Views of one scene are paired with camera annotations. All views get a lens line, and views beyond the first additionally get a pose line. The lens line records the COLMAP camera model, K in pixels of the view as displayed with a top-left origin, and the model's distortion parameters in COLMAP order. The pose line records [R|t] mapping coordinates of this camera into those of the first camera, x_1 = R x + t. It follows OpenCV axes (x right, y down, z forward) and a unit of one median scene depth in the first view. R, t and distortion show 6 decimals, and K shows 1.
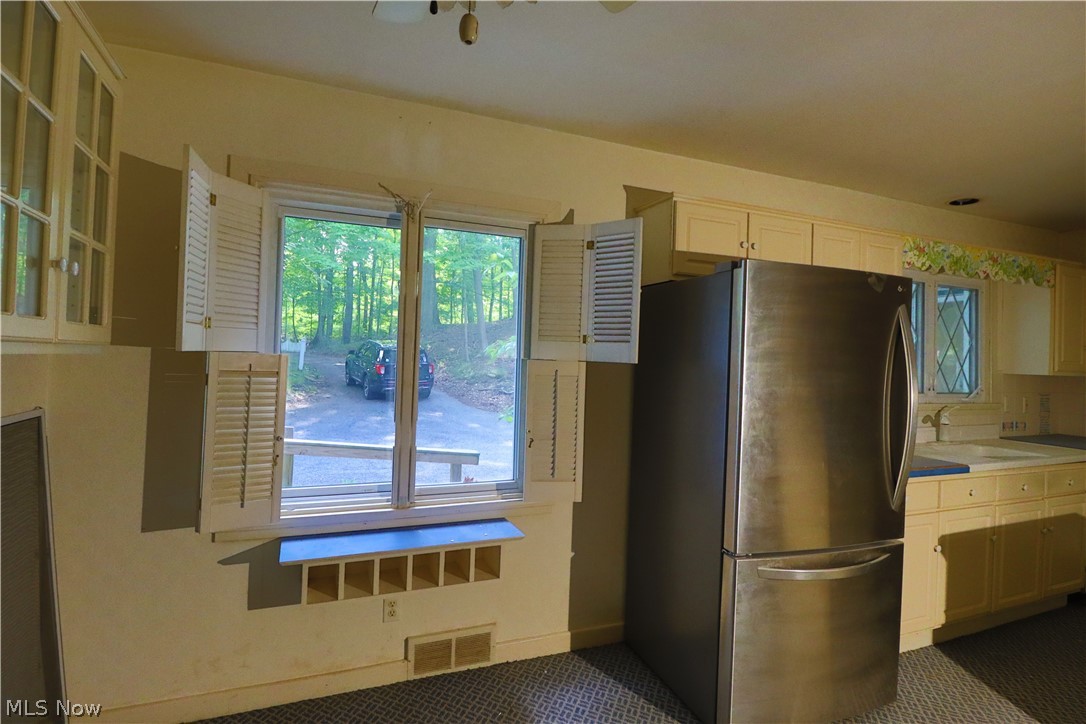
lens RADIAL K [[544.9, 0, 543.0], [0, 544.9, 362.0], [0, 0, 1]] dist [-0.014756, -0.000482]
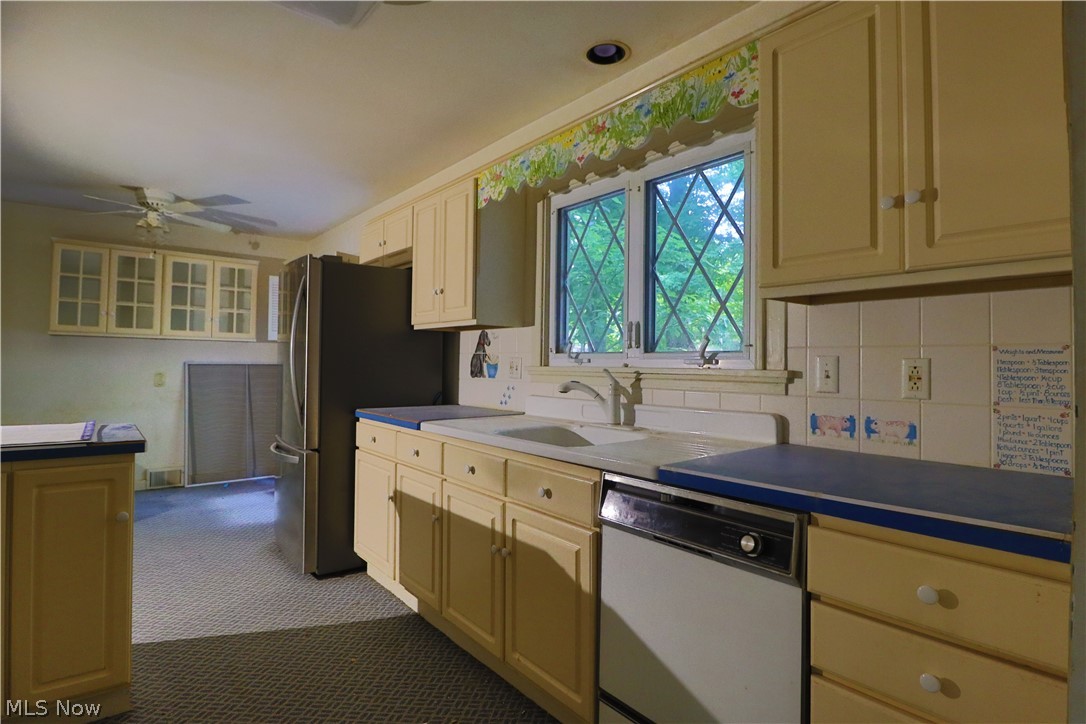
lens RADIAL K [[562.0, 0, 542.3], [0, 562.0, 349.6], [0, 0, 1]] dist [-0.017571, -0.002617]
pose [[0.285175, -0.041696, -0.957568, 1.357555], [0.005493, 0.999108, -0.041869, 0.084867], [0.958460, 0.006680, 0.285150, 0.722060]]
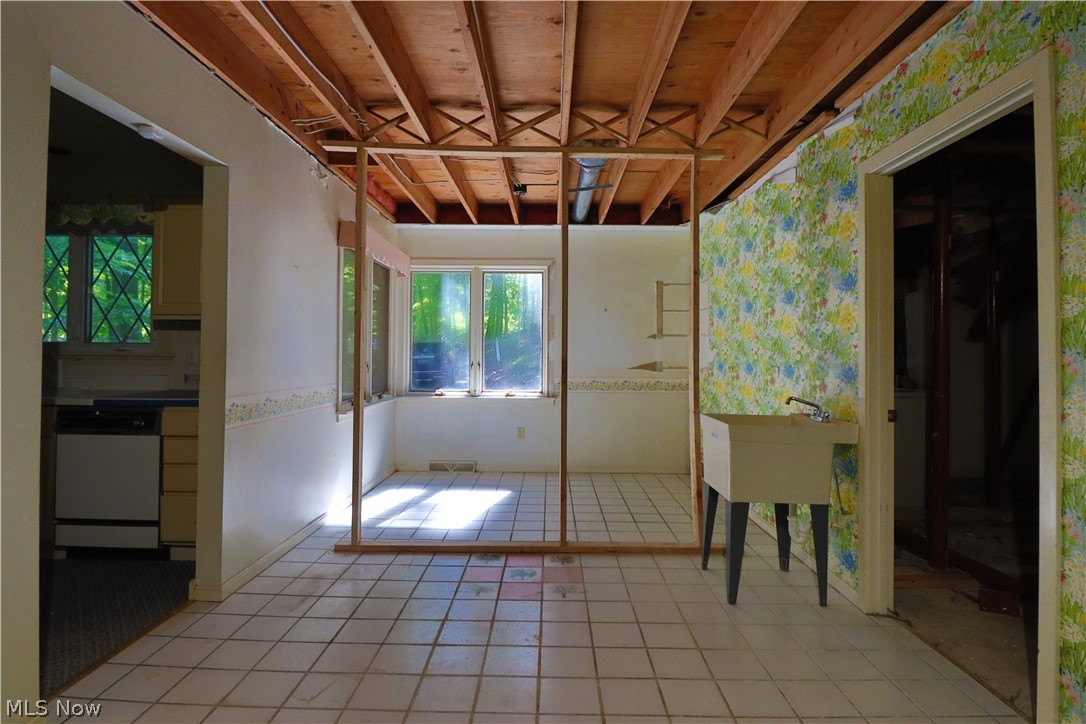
lens RADIAL K [[562.0, 0, 542.3], [0, 562.0, 349.6], [0, 0, 1]] dist [-0.017571, -0.002617]
pose [[0.919885, -0.016247, -0.391851, 1.975935], [0.014368, 0.999867, -0.007727, 0.094864], [0.391925, 0.001478, 0.919996, 0.396993]]
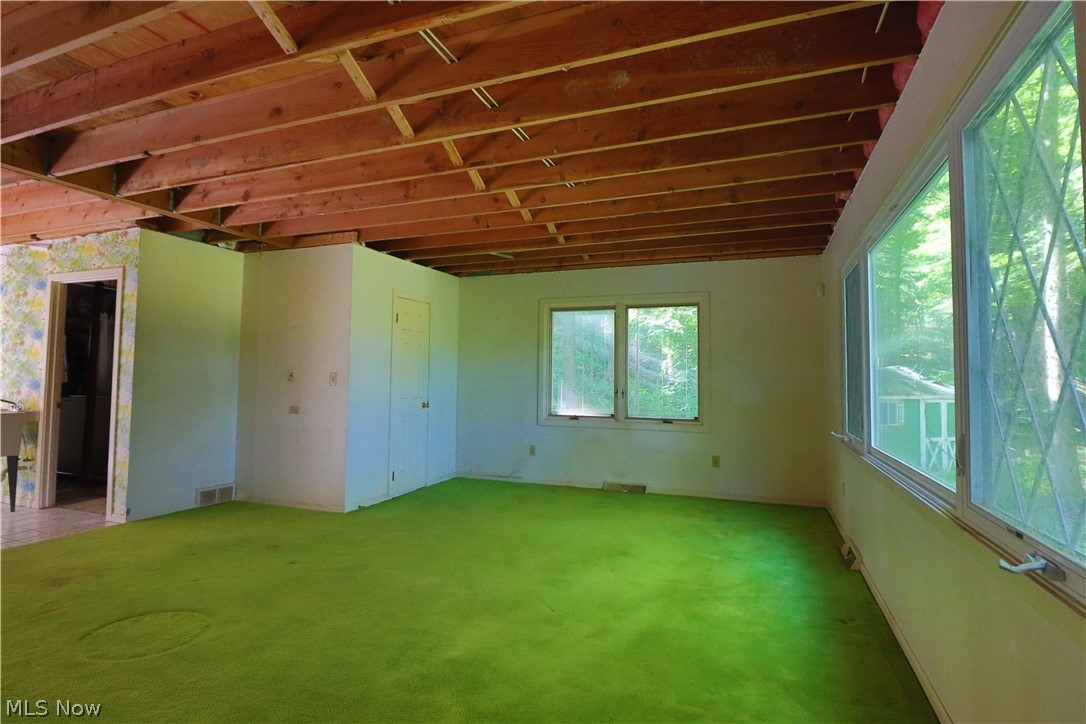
lens RADIAL K [[562.0, 0, 542.3], [0, 562.0, 349.6], [0, 0, 1]] dist [-0.017571, -0.002617]
pose [[0.686440, 0.030823, 0.726533, 1.922101], [-0.013219, 0.999465, -0.029913, 0.064109], [-0.727066, 0.010929, 0.686480, -0.654316]]
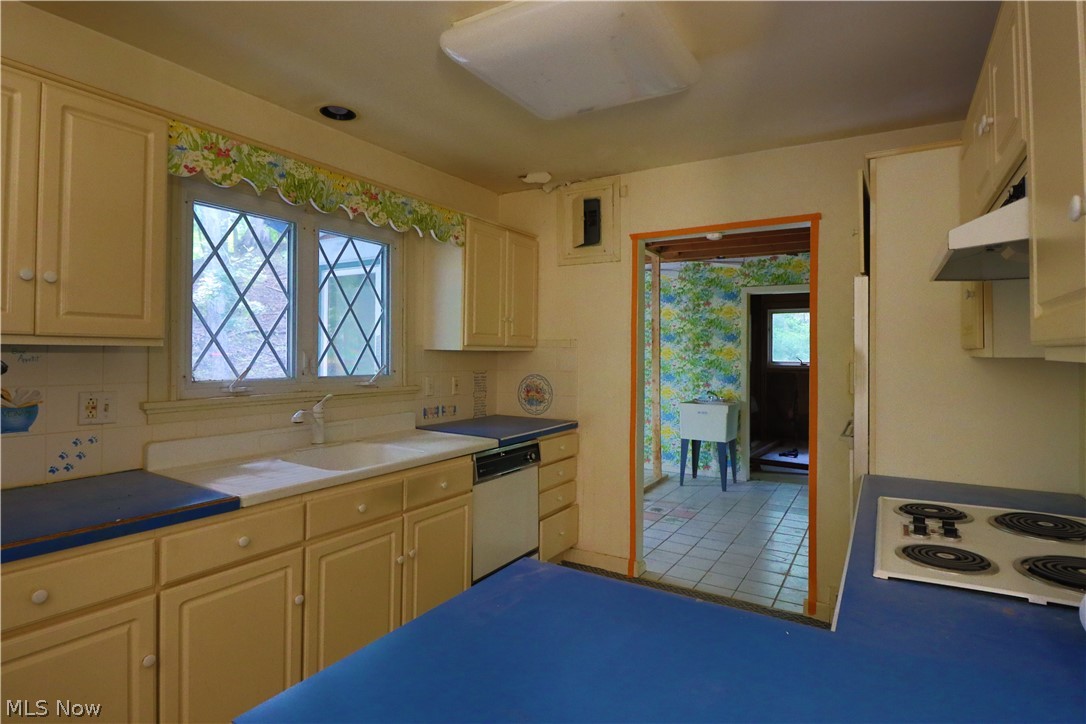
lens RADIAL K [[562.0, 0, 542.3], [0, 562.0, 349.6], [0, 0, 1]] dist [-0.017571, -0.002617]
pose [[0.806257, -0.008211, 0.591508, 0.542148], [-0.002463, 0.999848, 0.017237, 0.007977], [-0.591560, -0.015354, 0.806115, 0.222797]]
